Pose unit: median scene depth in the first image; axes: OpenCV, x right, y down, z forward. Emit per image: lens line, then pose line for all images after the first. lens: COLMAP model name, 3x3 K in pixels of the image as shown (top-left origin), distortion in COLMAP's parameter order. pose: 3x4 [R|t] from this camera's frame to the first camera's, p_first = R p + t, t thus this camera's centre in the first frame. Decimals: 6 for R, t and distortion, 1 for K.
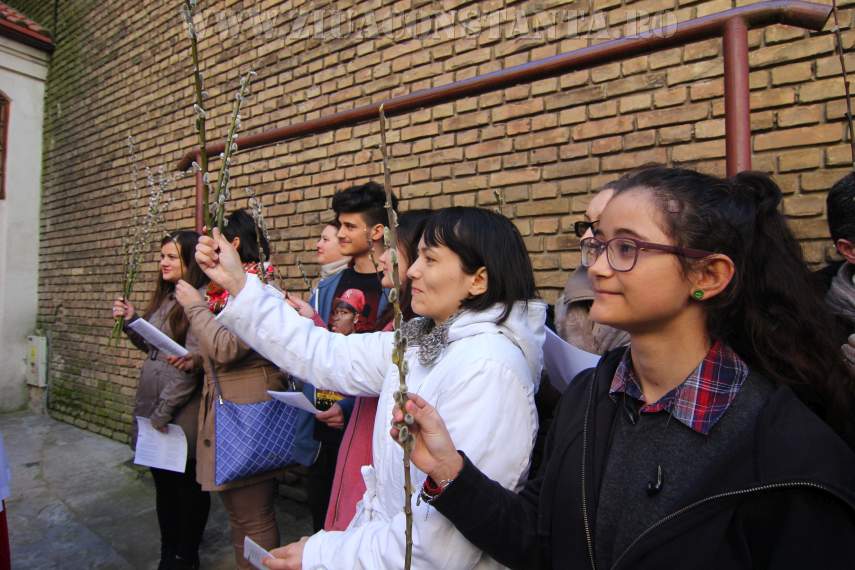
lens RADIAL K [[499.7, 0, 428.7], [0, 499.7, 275.8], [0, 0, 1]] dist [-0.000164, -0.014267]
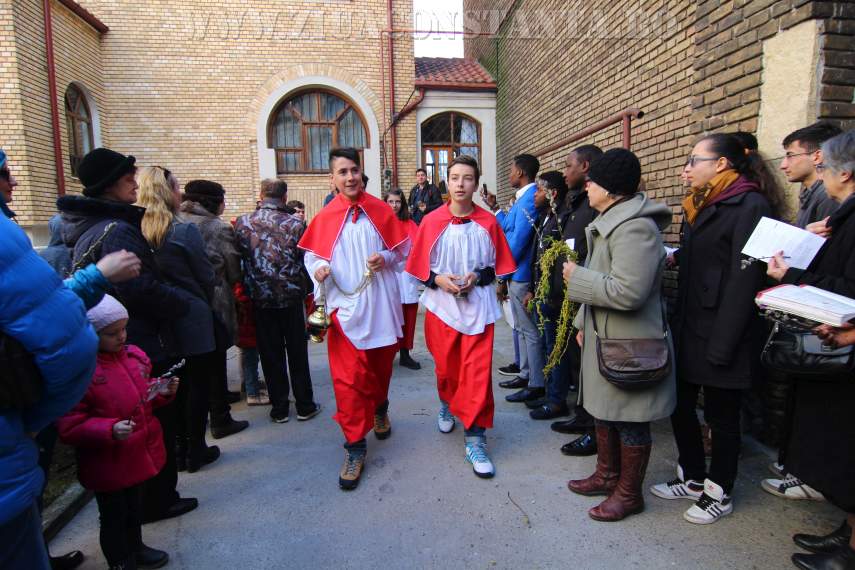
lens RADIAL K [[499.7, 0, 428.7], [0, 499.7, 275.8], [0, 0, 1]] dist [-0.000164, -0.014267]
pose [[0.649030, 0.065950, -0.757899, 0.506762], [0.015353, 0.994897, 0.099720, 0.030518], [0.760608, -0.076357, 0.644706, -0.420019]]
